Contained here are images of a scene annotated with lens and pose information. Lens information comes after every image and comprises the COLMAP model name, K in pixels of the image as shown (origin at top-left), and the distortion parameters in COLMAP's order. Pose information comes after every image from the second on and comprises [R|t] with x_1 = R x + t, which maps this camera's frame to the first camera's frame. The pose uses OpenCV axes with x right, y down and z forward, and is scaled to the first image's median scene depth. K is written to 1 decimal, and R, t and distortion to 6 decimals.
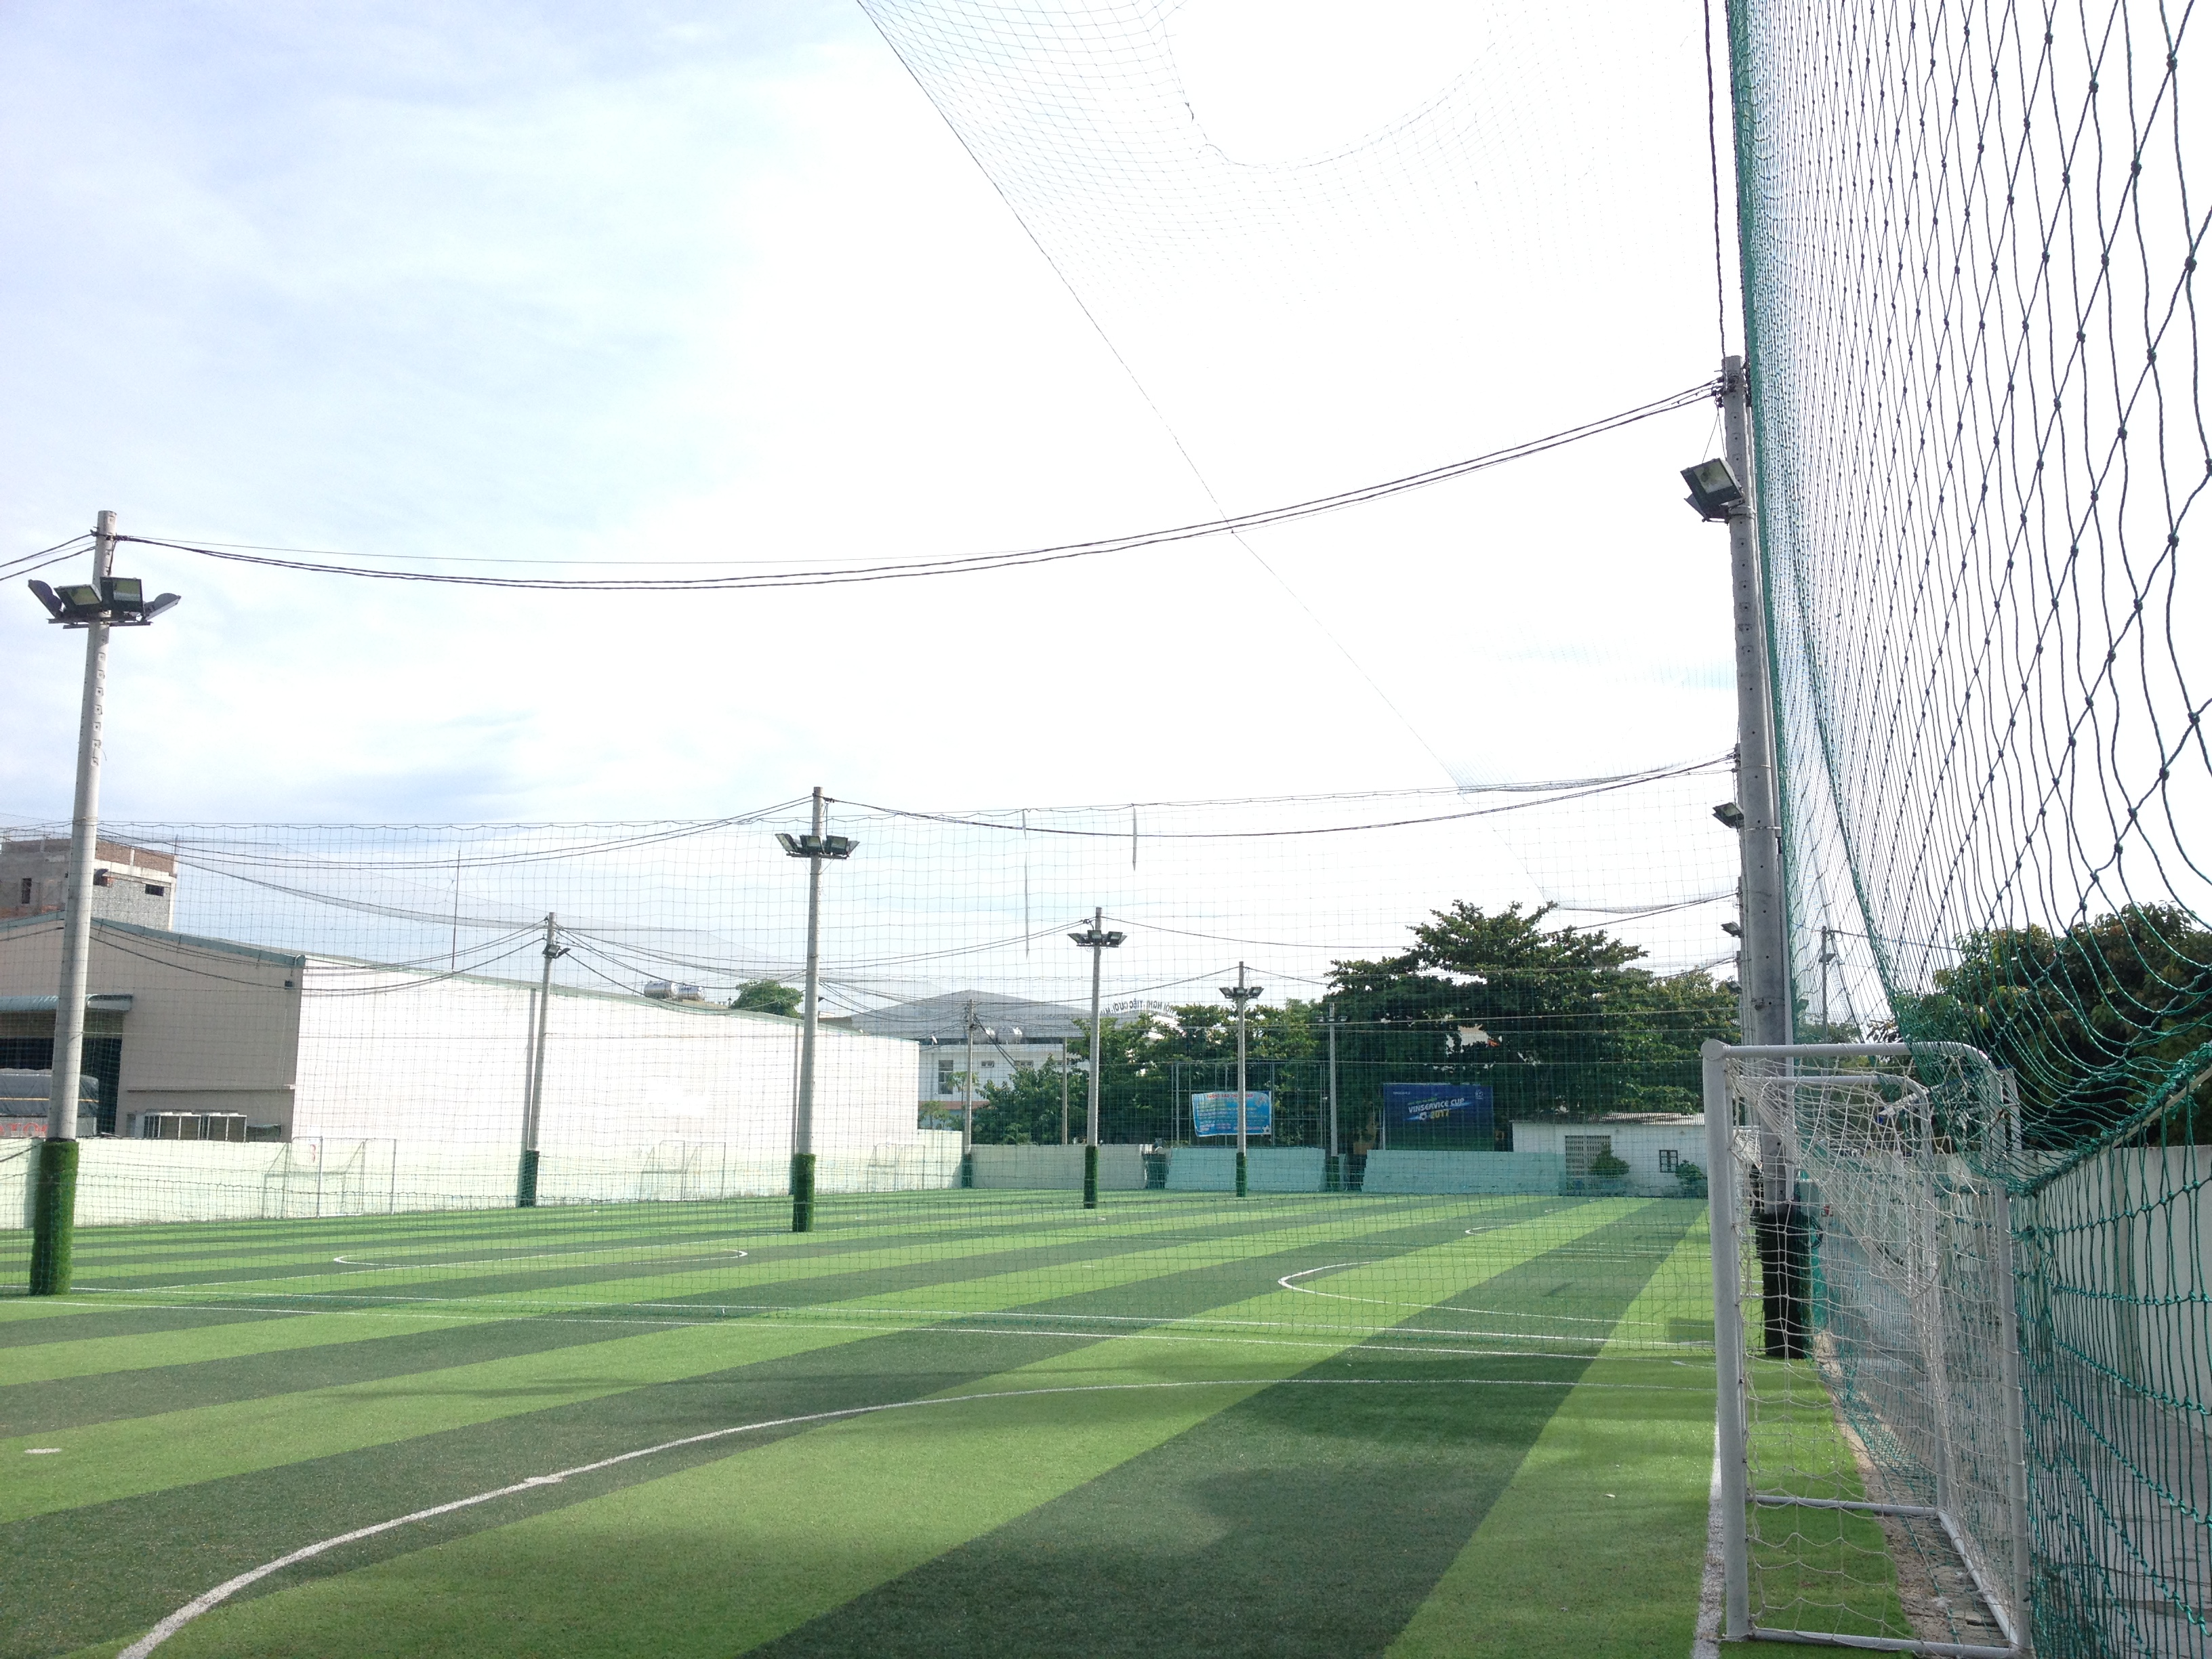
lens RADIAL K [[1999.6, 0, 1063.8], [0, 1999.6, 826.0], [0, 0, 1]] dist [0.153233, -0.375554]
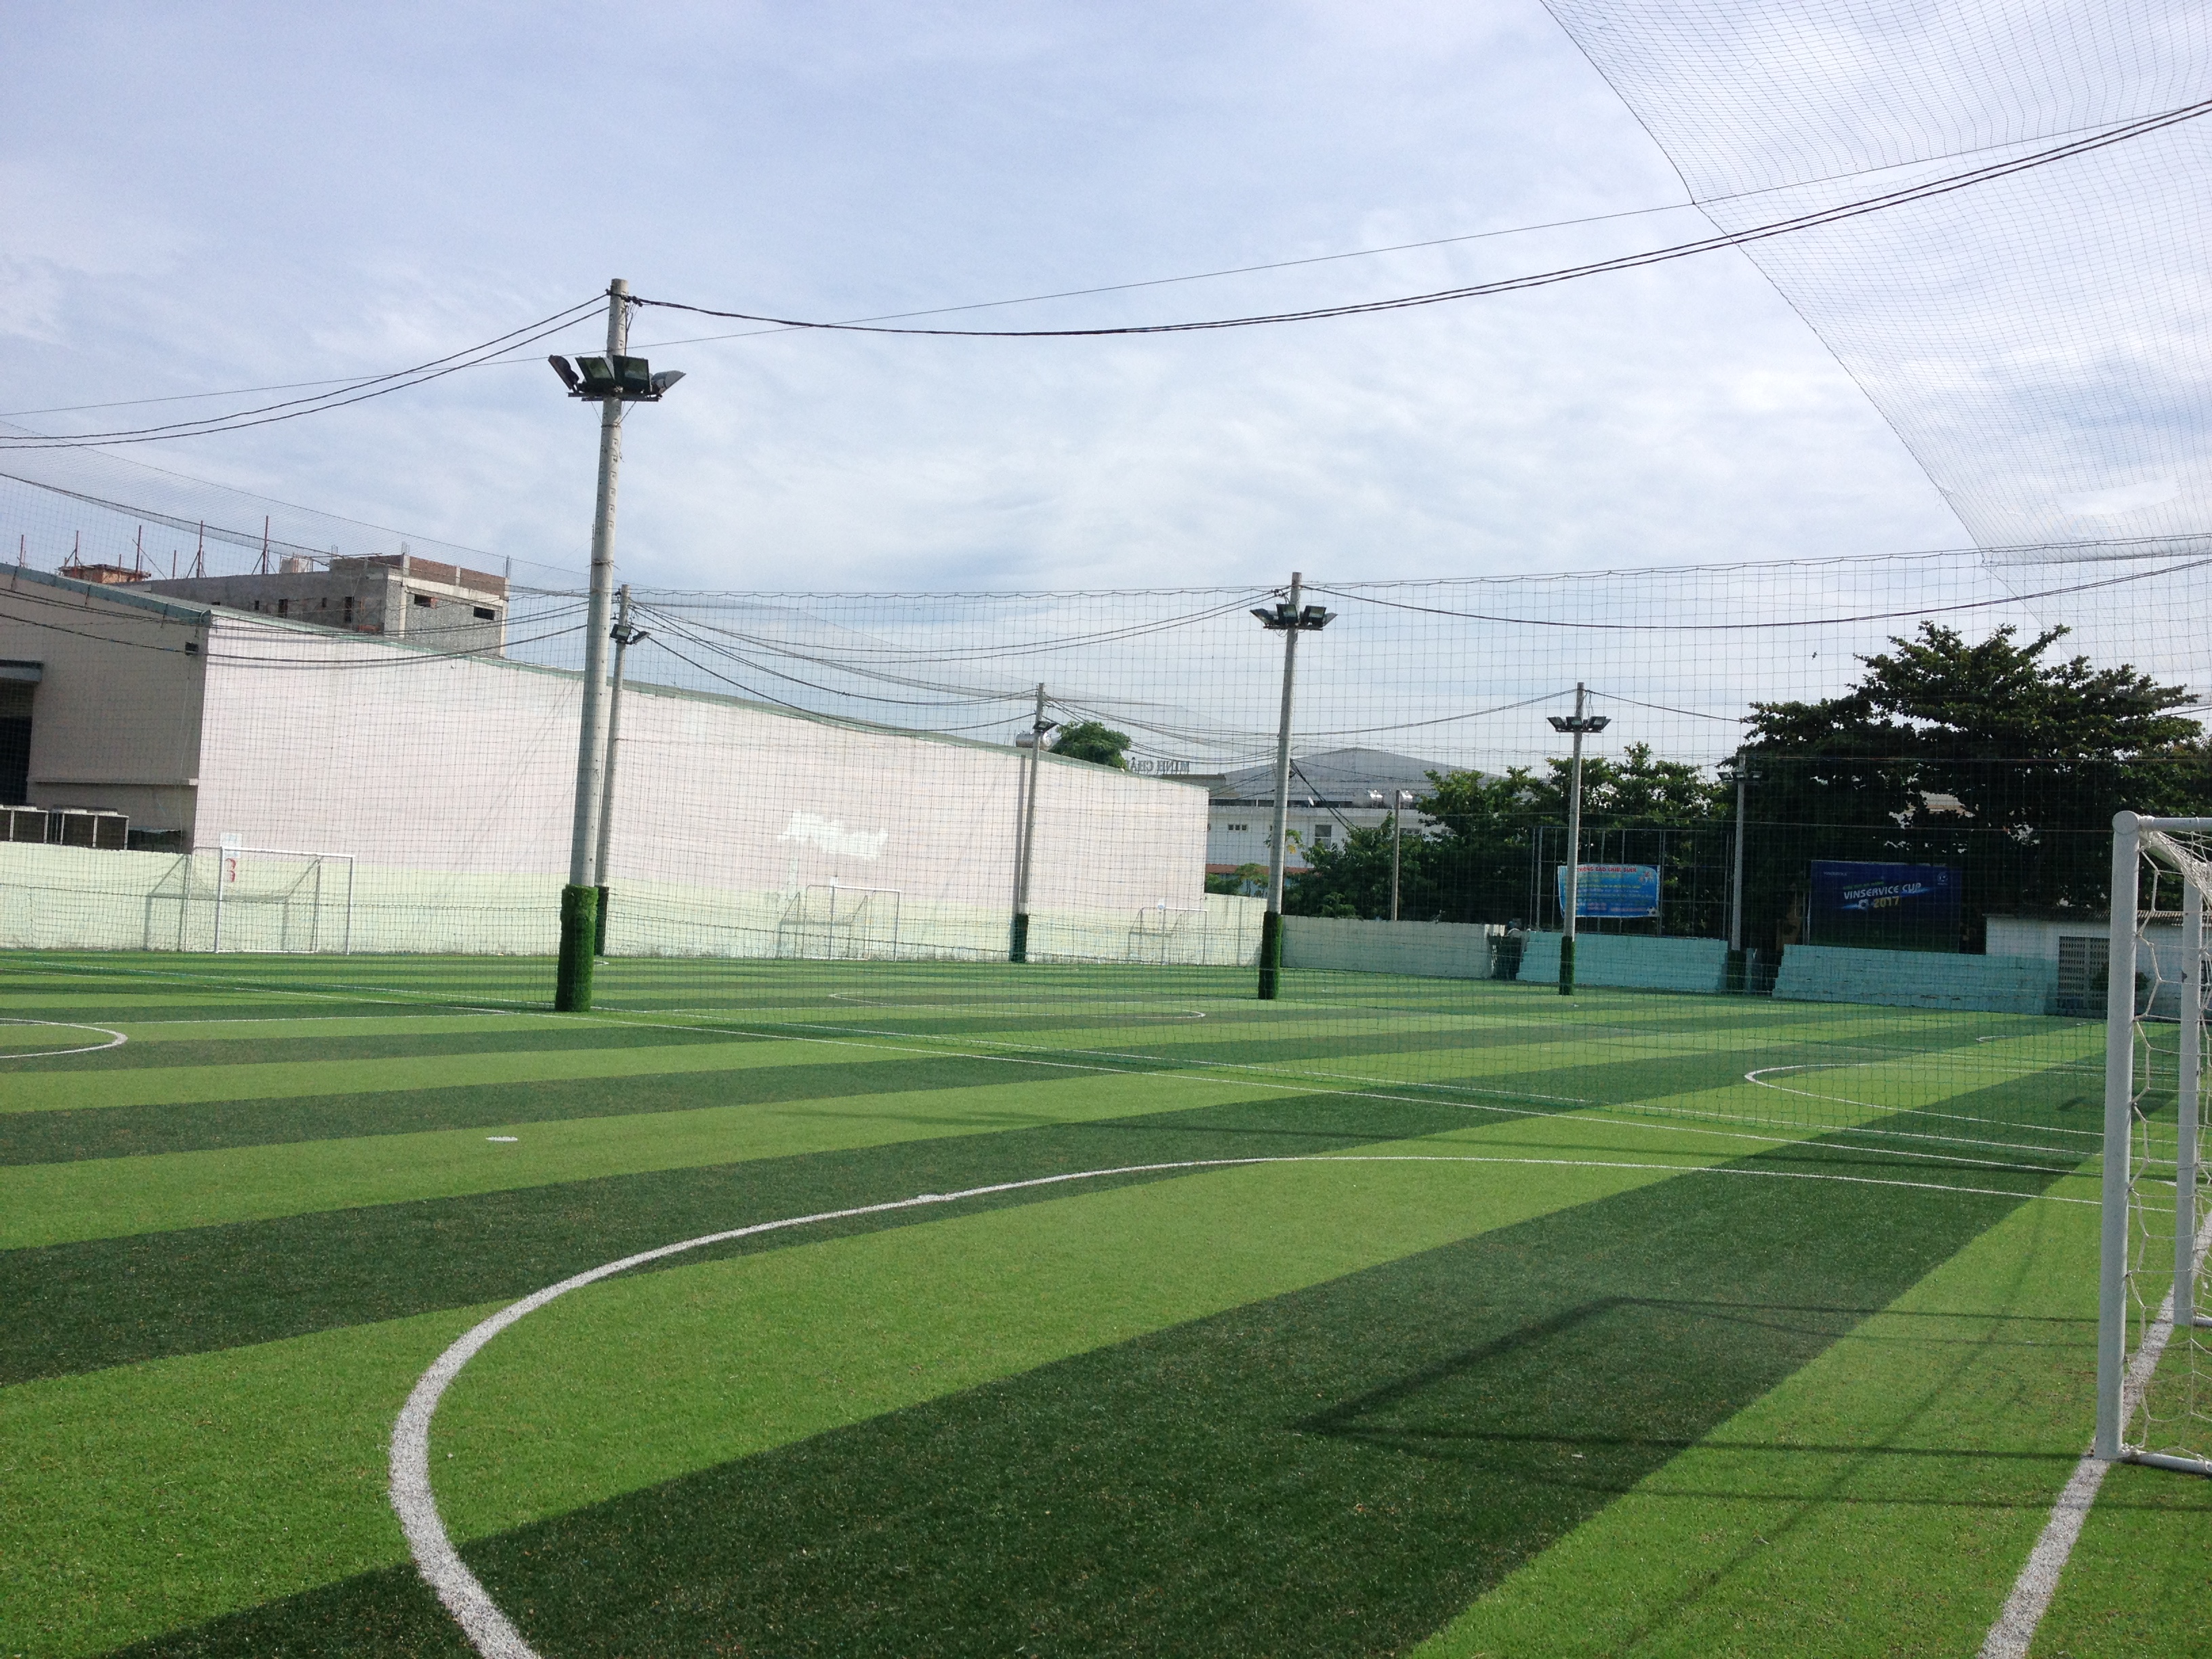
lens RADIAL K [[1999.6, 0, 1063.8], [0, 1999.6, 826.0], [0, 0, 1]] dist [0.153233, -0.375554]
pose [[0.971507, 0.035237, -0.234379, 0.062813], [-0.009093, 0.993700, 0.111704, 0.030586], [0.236838, -0.106390, 0.965706, 0.182670]]
